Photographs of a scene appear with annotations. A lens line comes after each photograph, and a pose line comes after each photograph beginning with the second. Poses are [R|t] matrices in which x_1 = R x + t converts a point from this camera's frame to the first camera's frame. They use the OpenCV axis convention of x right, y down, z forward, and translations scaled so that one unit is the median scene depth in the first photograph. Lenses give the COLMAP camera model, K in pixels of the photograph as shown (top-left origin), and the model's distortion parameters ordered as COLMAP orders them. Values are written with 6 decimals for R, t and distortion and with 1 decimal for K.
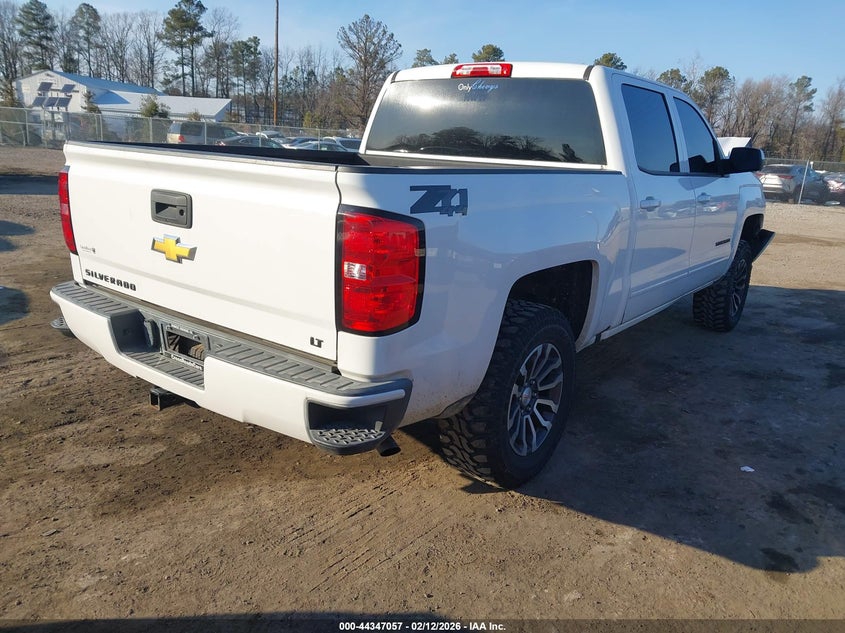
lens RADIAL K [[684.9, 0, 422.5], [0, 684.9, 316.5], [0, 0, 1]] dist [-0.002311, -0.004028]
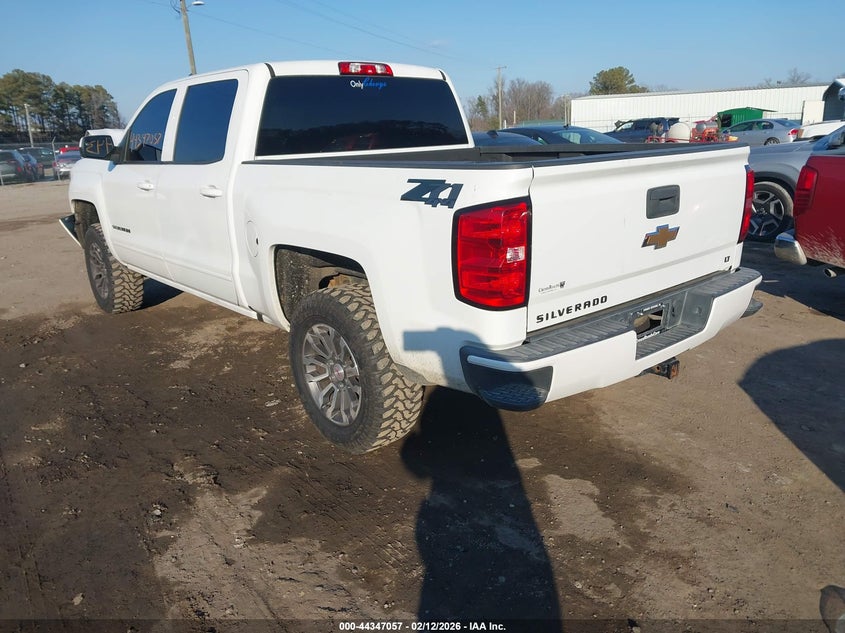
lens RADIAL K [[653.9, 0, 422.5], [0, 653.9, 316.5], [0, 0, 1]] dist [-0.002476, -0.003257]
pose [[0.197917, -0.323174, 0.925412, -1.325482], [0.285496, 0.922161, 0.260981, -0.332258], [-0.937721, 0.212549, 0.274776, 0.980621]]
